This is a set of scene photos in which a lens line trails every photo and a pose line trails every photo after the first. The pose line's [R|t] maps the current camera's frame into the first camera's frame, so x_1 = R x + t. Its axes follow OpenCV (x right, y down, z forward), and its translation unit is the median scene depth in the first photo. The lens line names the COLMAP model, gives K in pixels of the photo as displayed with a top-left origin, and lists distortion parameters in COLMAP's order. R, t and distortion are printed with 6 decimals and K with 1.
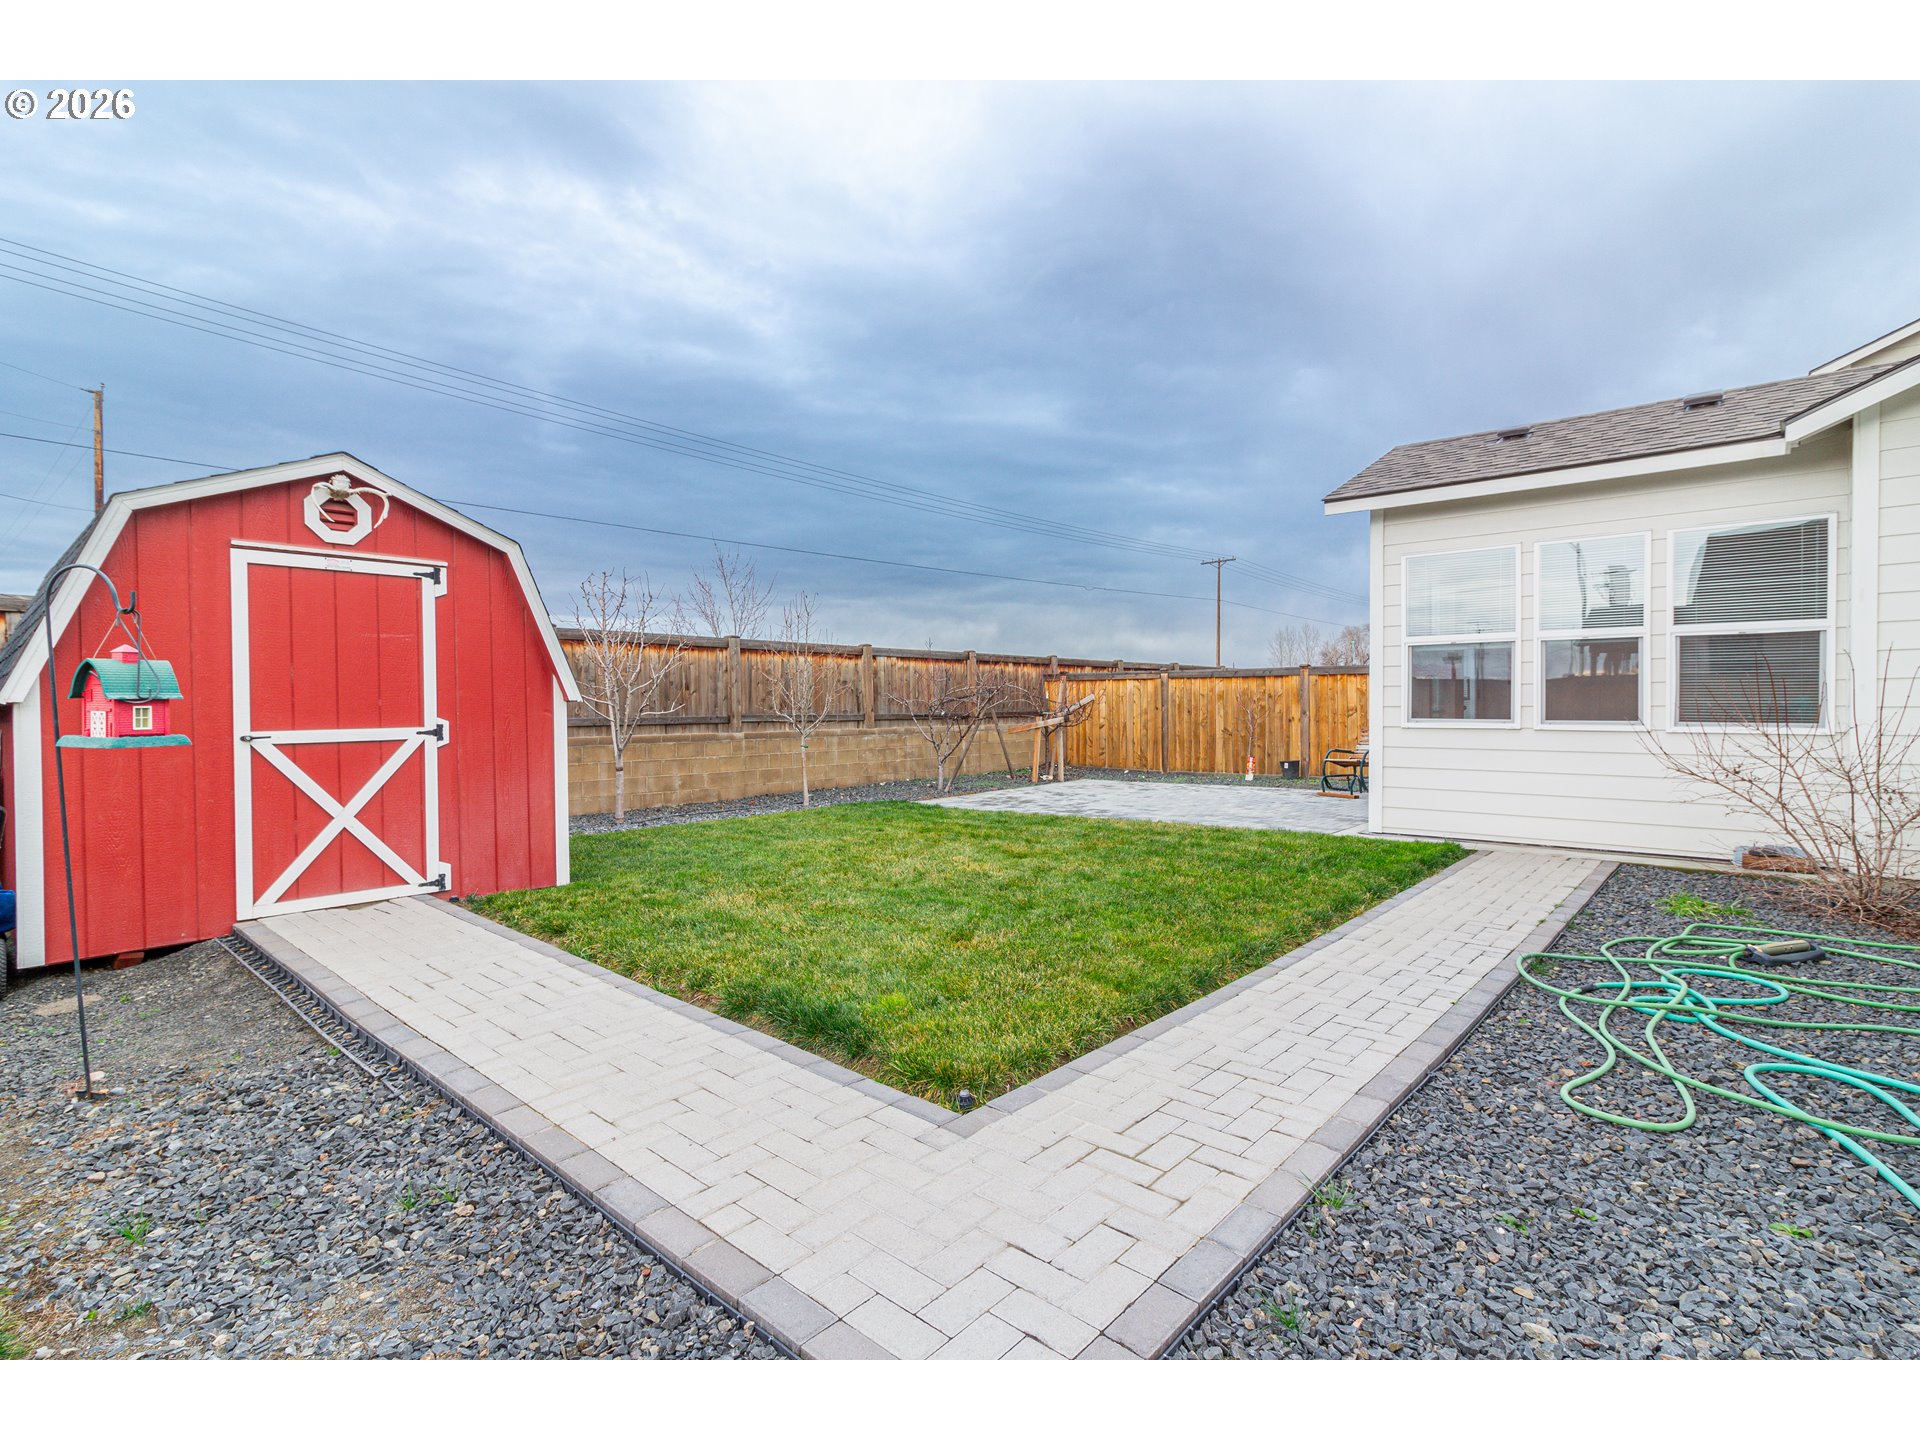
lens RADIAL K [[904.2, 0, 952.9], [0, 904.2, 714.4], [0, 0, 1]] dist [-0.000332, 0.001450]
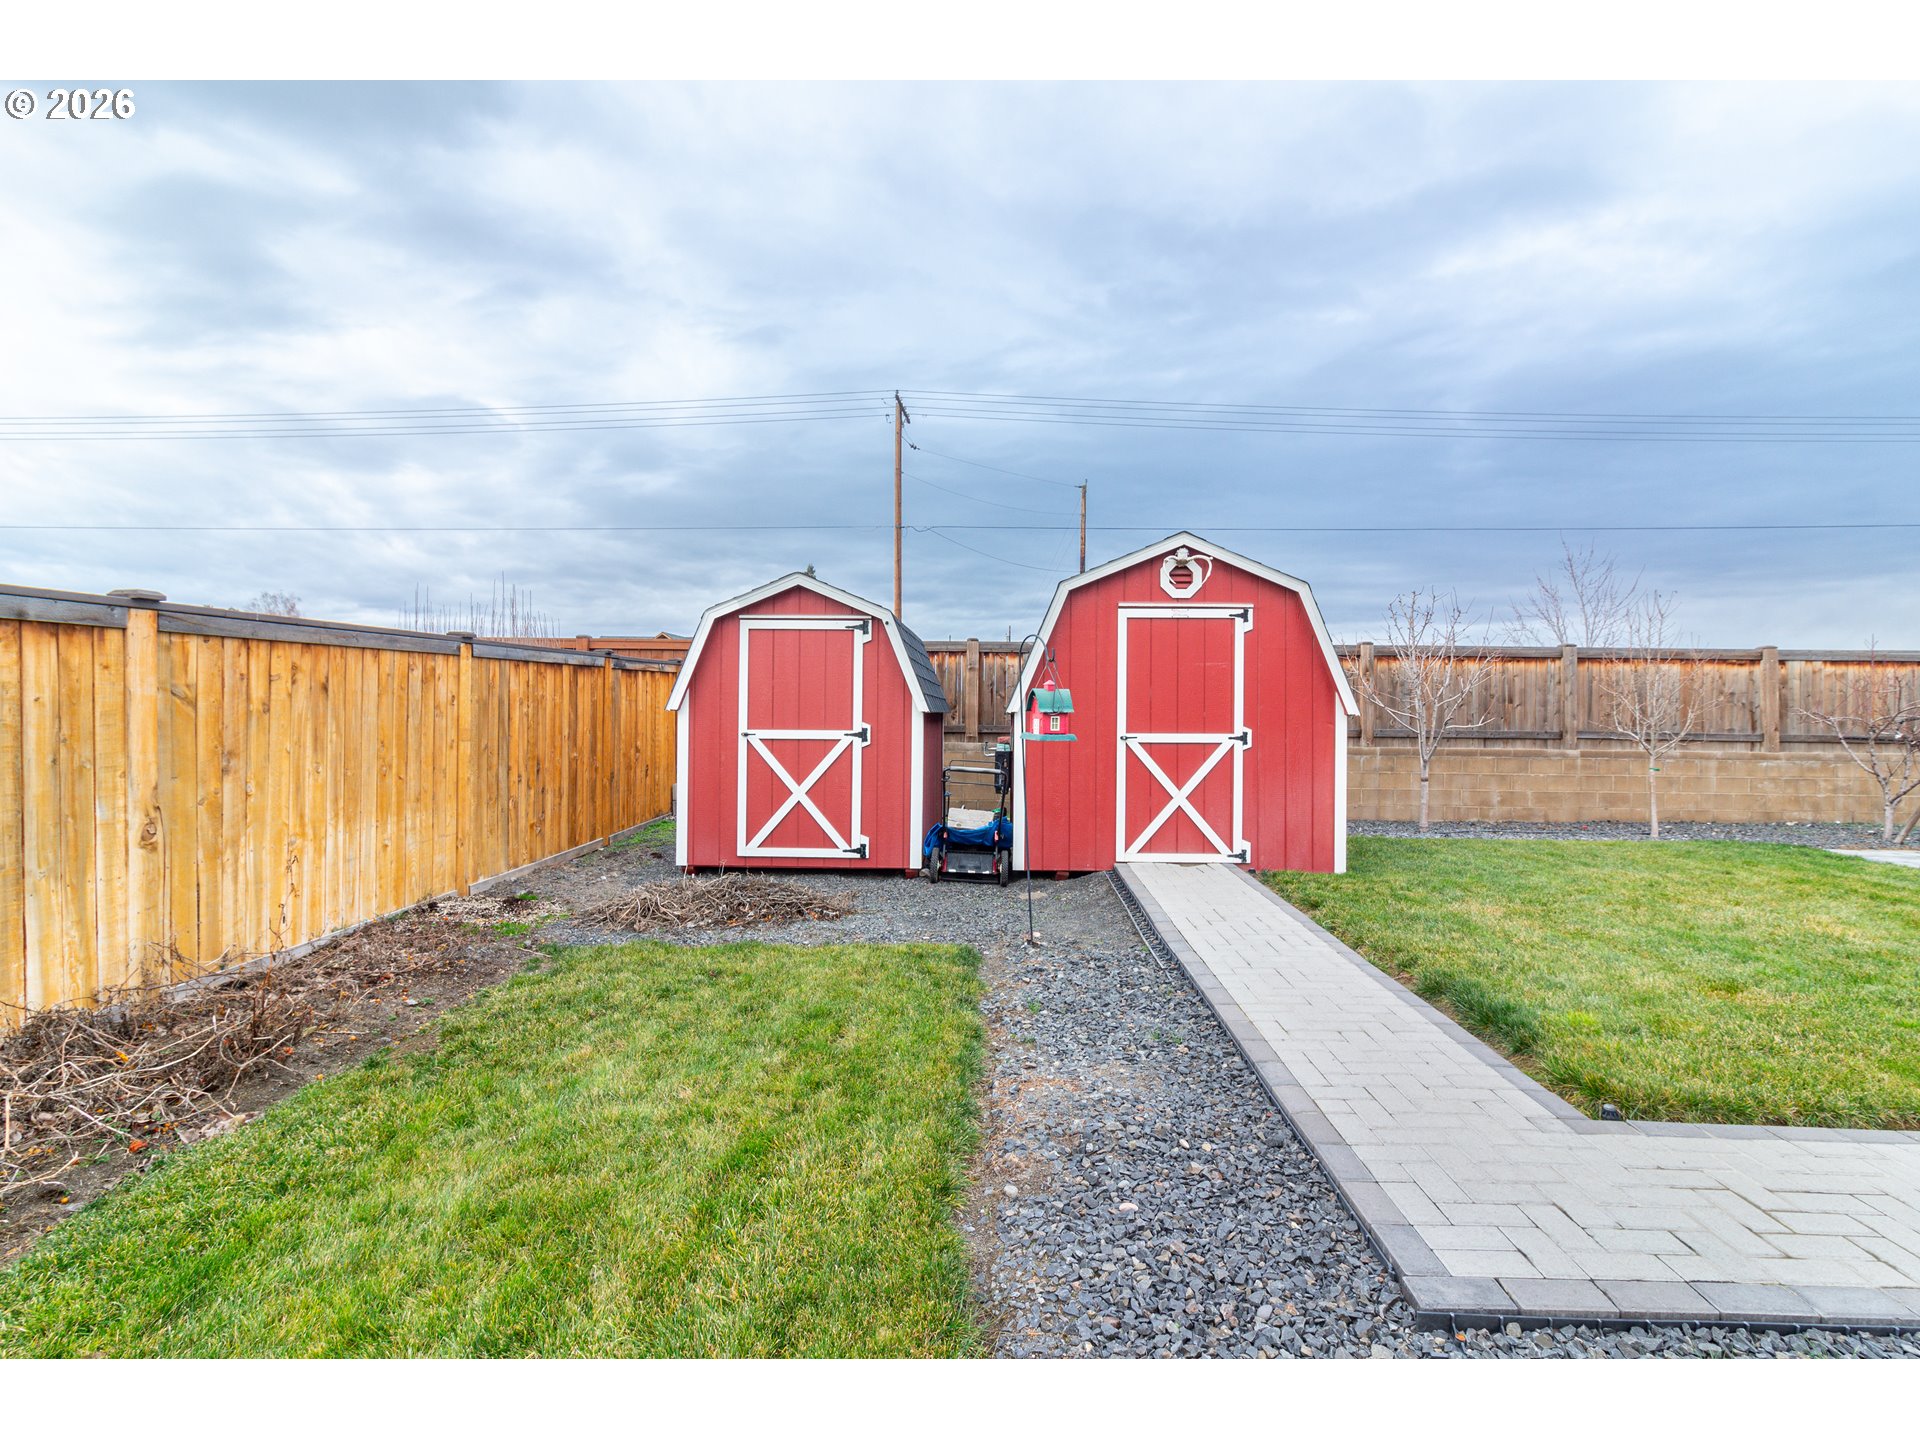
lens RADIAL K [[904.2, 0, 966.4], [0, 904.2, 716.4], [0, 0, 1]] dist [-0.000332, 0.001450]
pose [[0.632782, 0.015038, -0.774184, 0.177259], [-0.021389, 0.999769, 0.001937, -0.005285], [0.774034, 0.015333, 0.632958, -0.114986]]
